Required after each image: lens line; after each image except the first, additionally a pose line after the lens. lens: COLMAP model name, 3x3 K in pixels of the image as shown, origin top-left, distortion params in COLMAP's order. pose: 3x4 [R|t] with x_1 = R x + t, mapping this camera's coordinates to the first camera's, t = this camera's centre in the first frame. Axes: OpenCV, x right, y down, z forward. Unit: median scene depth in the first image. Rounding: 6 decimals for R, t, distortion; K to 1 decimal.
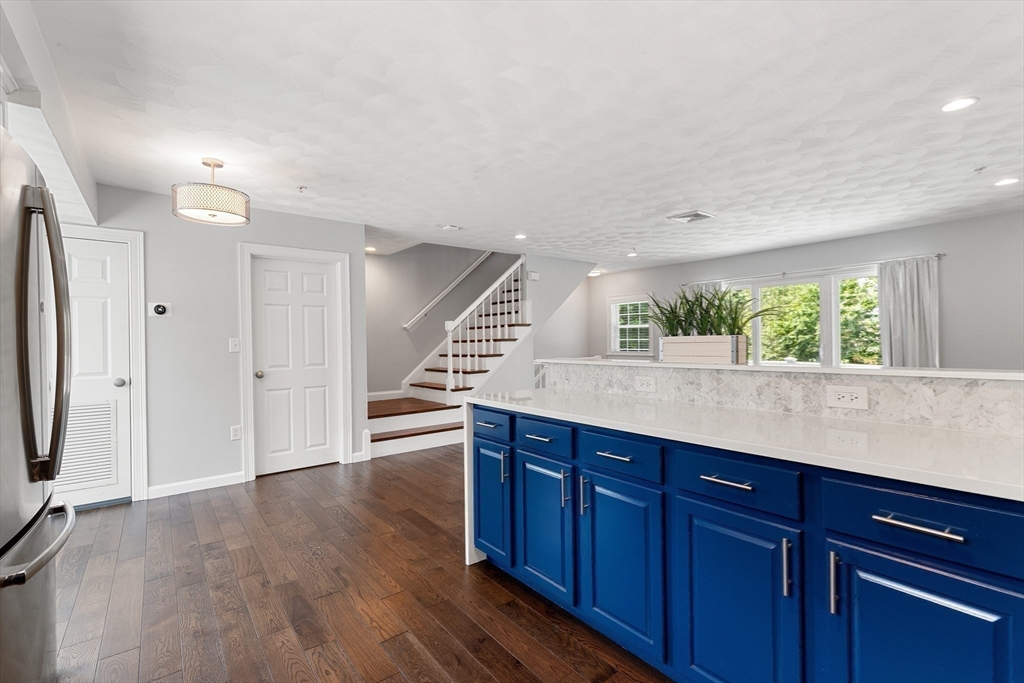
lens RADIAL K [[462.0, 0, 512.5], [0, 462.0, 344.0], [0, 0, 1]] dist [0.014060, -0.003290]
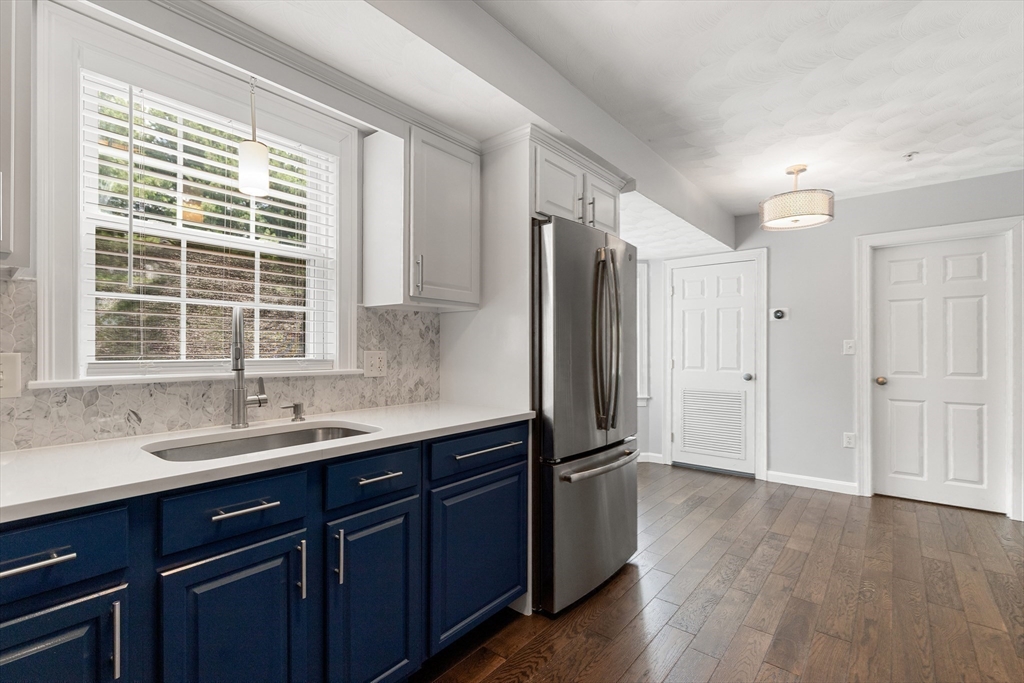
lens RADIAL K [[462.0, 0, 512.7], [0, 462.0, 349.5], [0, 0, 1]] dist [0.014060, -0.003290]
pose [[0.224943, 0.015661, -0.974246, 0.186575], [-0.008494, 0.999864, 0.014112, -0.000742], [0.974335, 0.005101, 0.225045, 0.134249]]
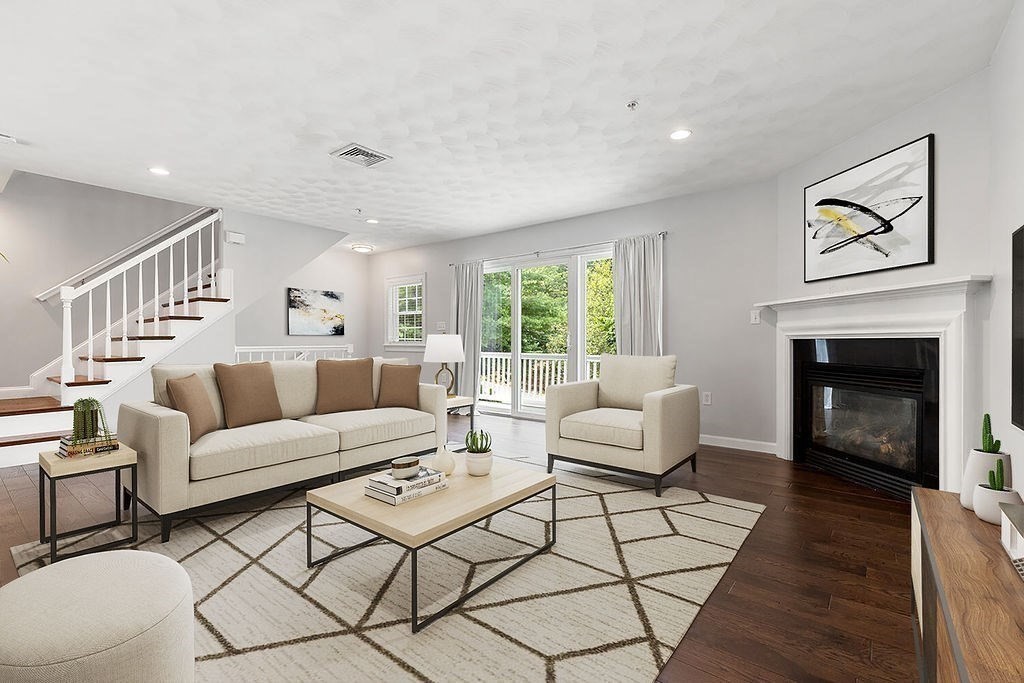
lens RADIAL K [[462.0, 0, 513.5], [0, 462.0, 341.4], [0, 0, 1]] dist [0.014060, -0.003290]
pose [[0.974306, 0.014954, 0.224733, 0.579305], [-0.013374, 0.999874, -0.008549, 0.048620], [-0.224832, 0.005324, 0.974383, 0.235366]]
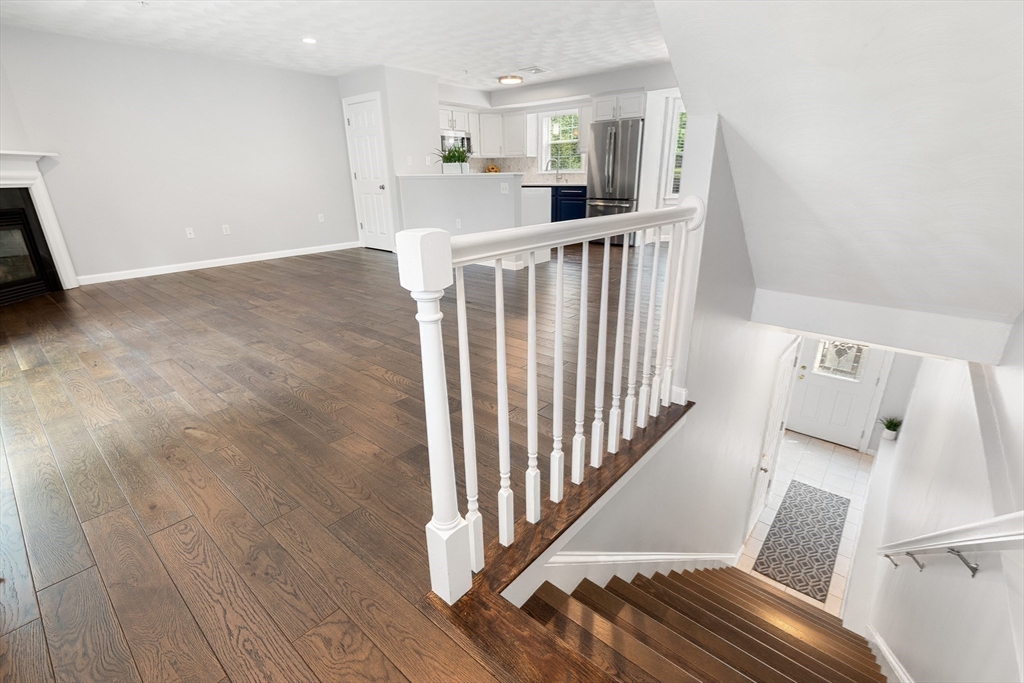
lens RADIAL K [[462.0, 0, 511.6], [0, 462.0, 339.9], [0, 0, 1]] dist [0.014060, -0.003290]
pose [[-0.980169, 0.093191, -0.174884, 0.396295], [0.027659, 0.938221, 0.344930, 0.013894], [0.196224, 0.333252, -0.922193, 2.345351]]
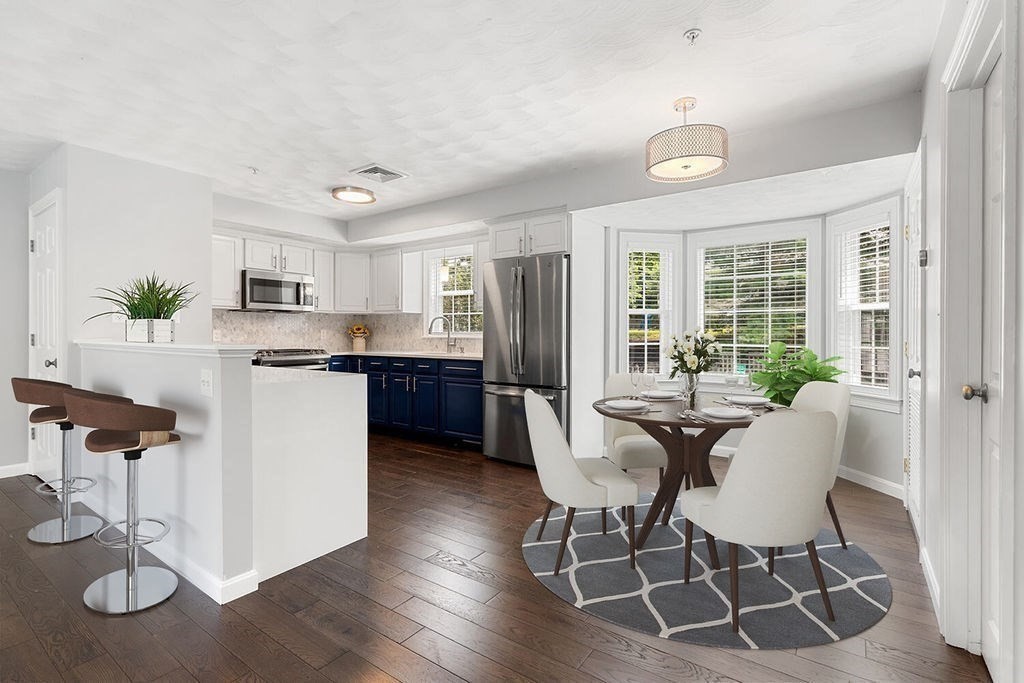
lens RADIAL K [[462.0, 0, 517.4], [0, 462.0, 336.4], [0, 0, 1]] dist [0.014060, -0.003290]
pose [[-0.956045, 0.017733, -0.292684, -0.088068], [0.013218, 0.999761, 0.017397, 0.009857], [0.292922, 0.012763, -0.956051, 1.452272]]
